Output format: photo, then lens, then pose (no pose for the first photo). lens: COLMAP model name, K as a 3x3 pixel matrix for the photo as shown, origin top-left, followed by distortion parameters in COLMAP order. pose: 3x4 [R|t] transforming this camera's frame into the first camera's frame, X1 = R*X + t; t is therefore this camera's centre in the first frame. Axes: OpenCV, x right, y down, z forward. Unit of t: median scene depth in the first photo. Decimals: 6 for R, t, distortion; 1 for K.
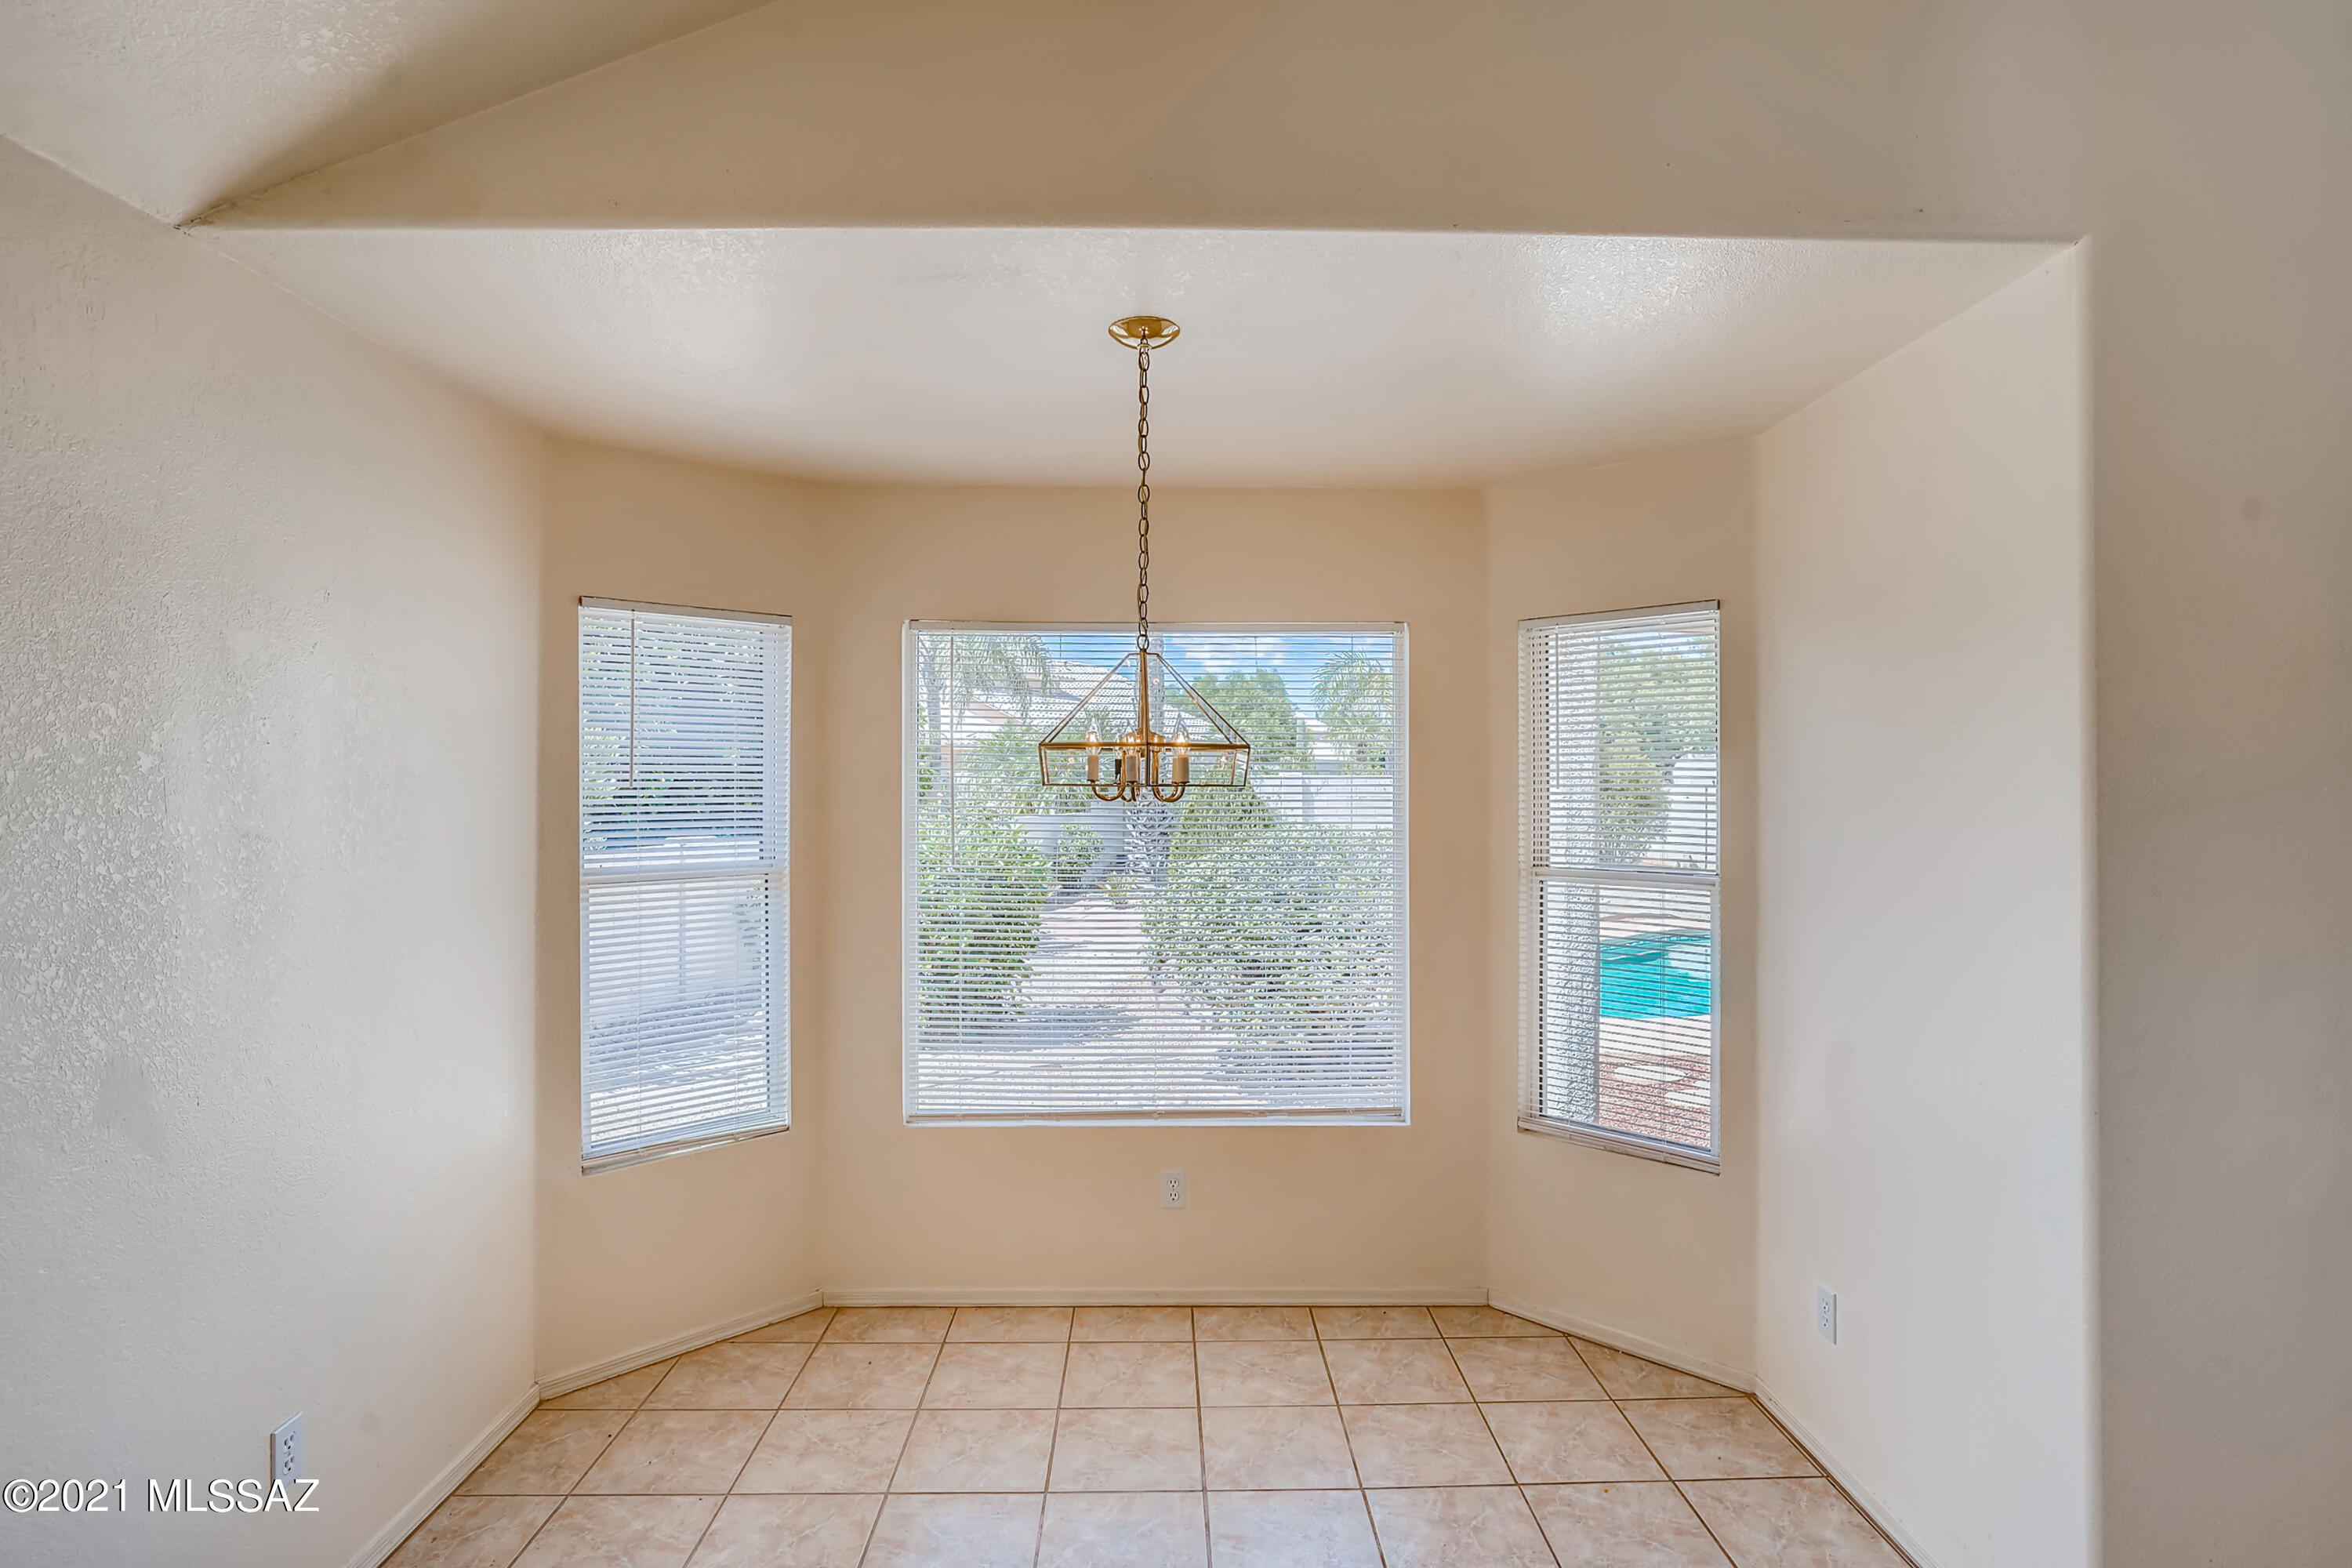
lens RADIAL K [[1171.3, 0, 1182.4], [0, 1171.3, 788.2], [0, 0, 1]] dist [-0.042621, 0.029591]
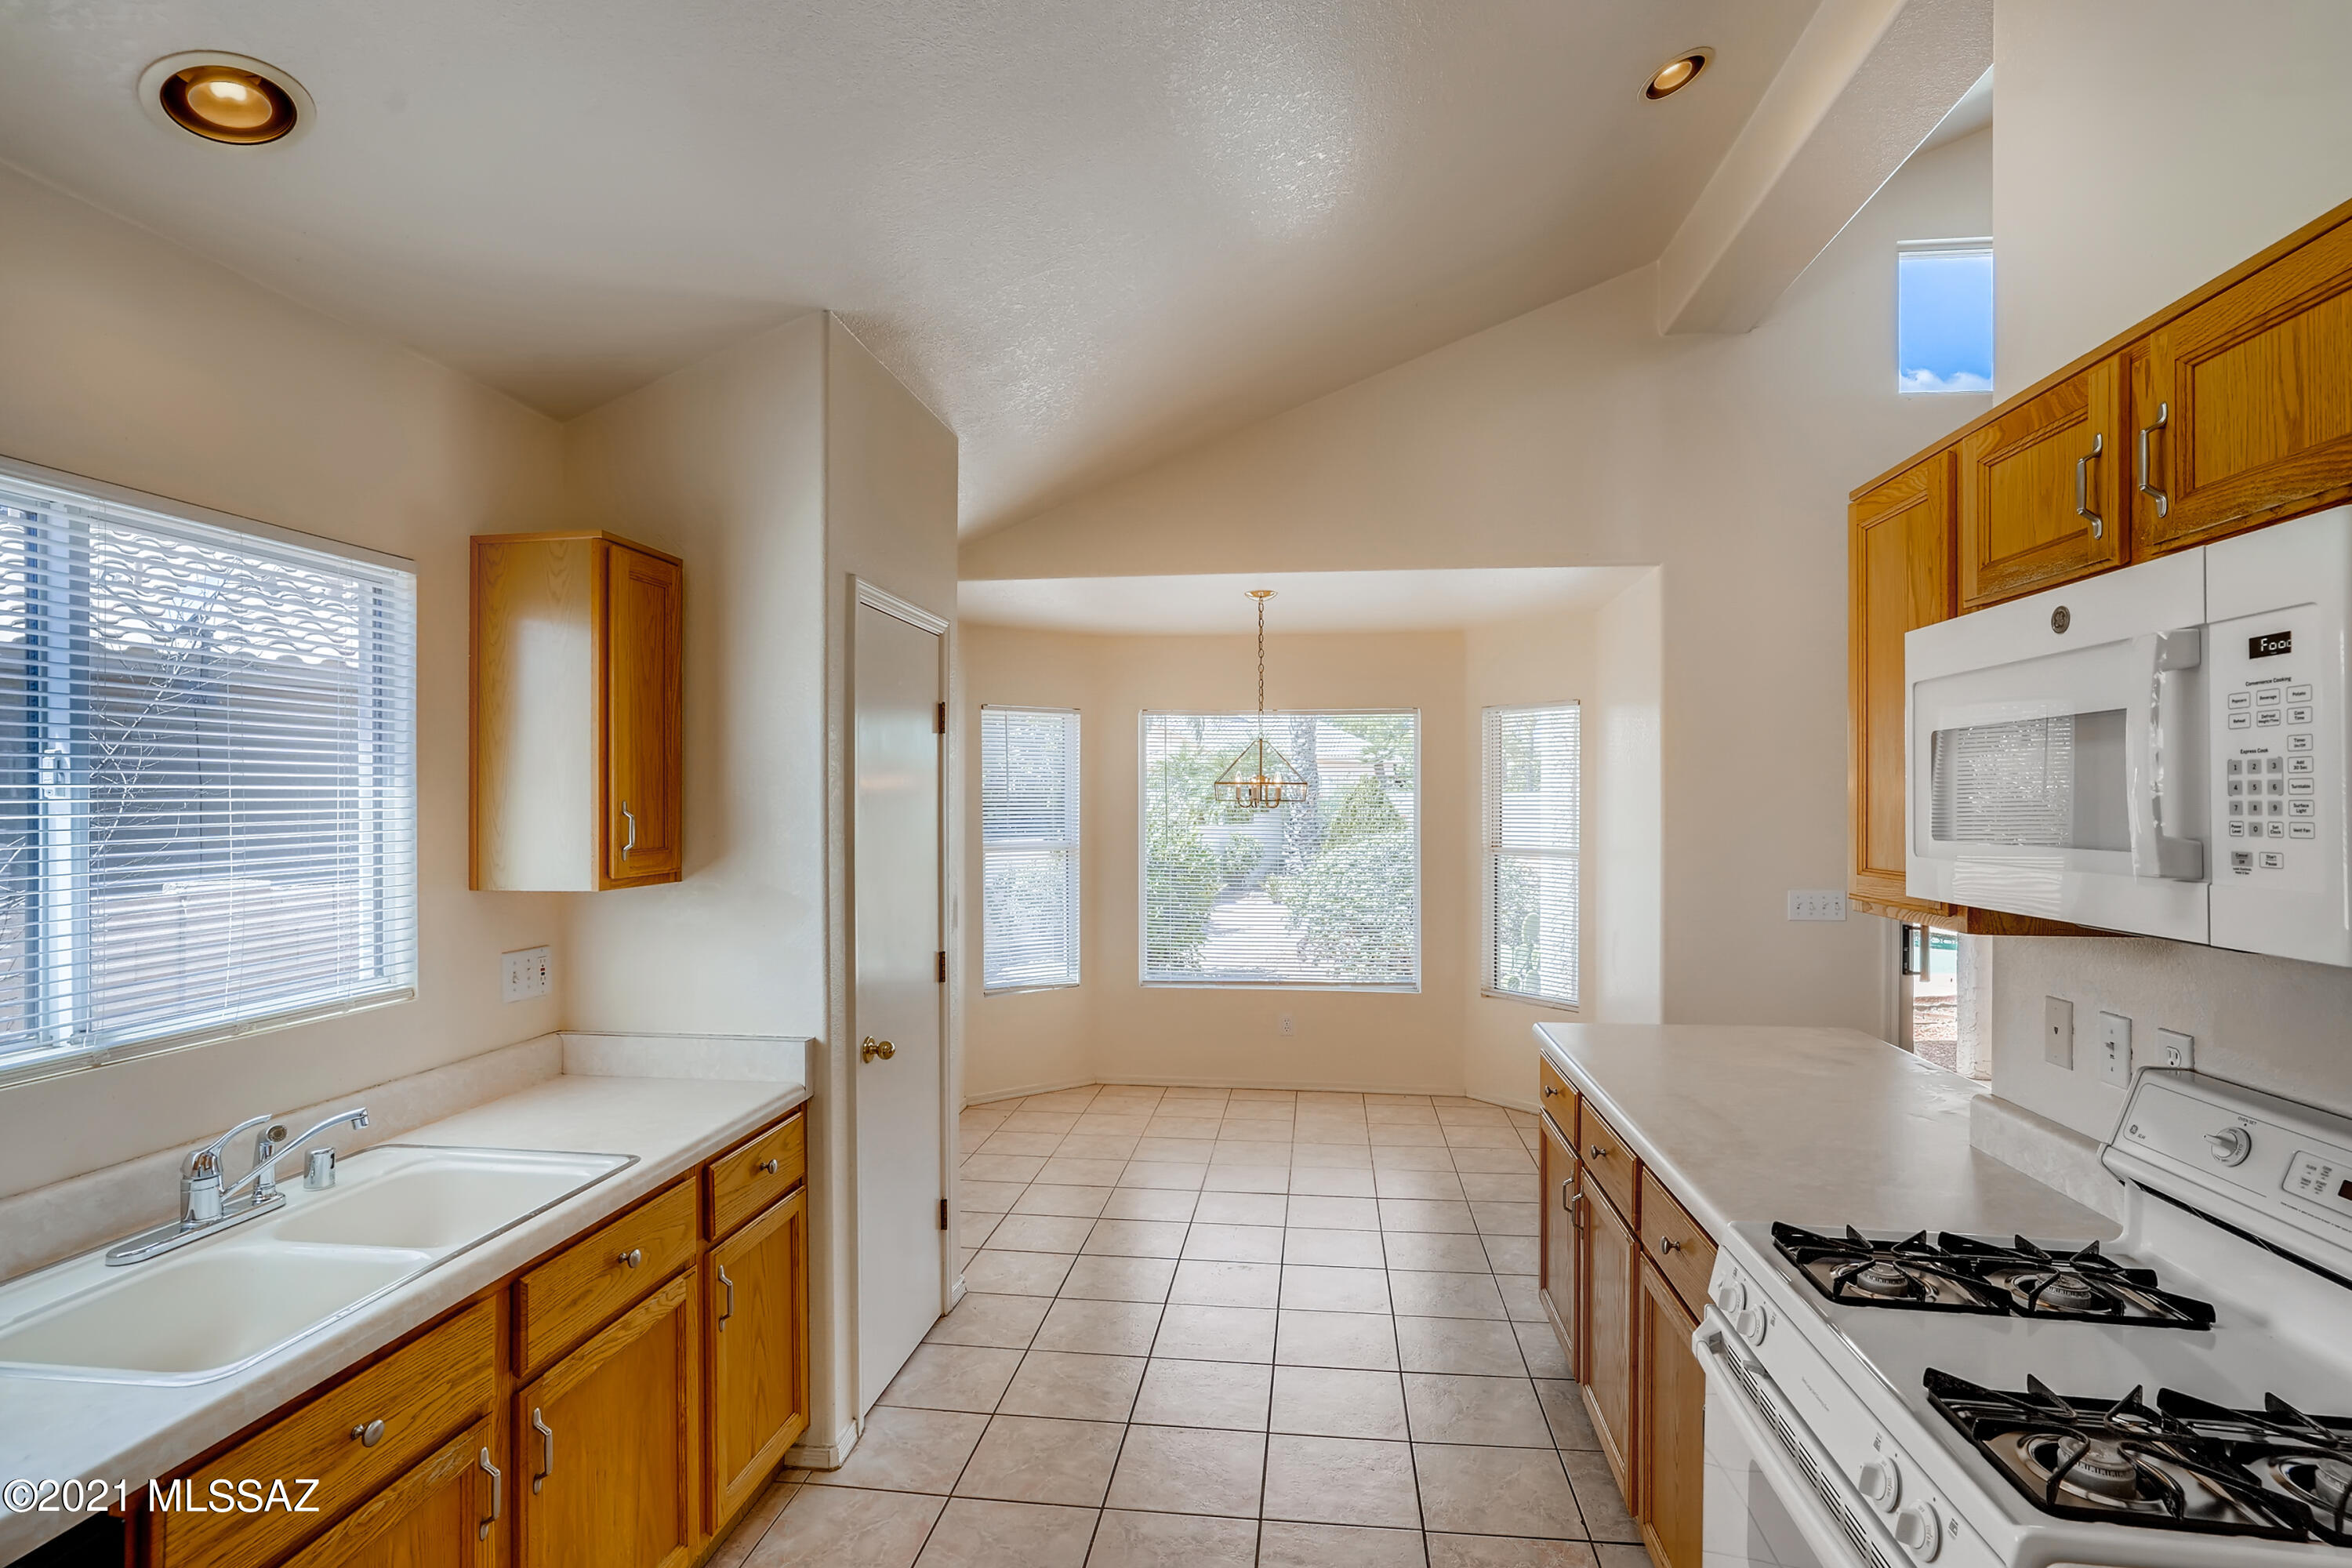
lens RADIAL K [[1171.3, 0, 1182.4], [0, 1171.3, 788.2], [0, 0, 1]] dist [-0.042621, 0.029591]
pose [[0.989723, -0.000829, -0.142998, 0.095608], [-0.000992, 0.999919, -0.012665, 0.001212], [0.142997, 0.012677, 0.989642, -0.851699]]
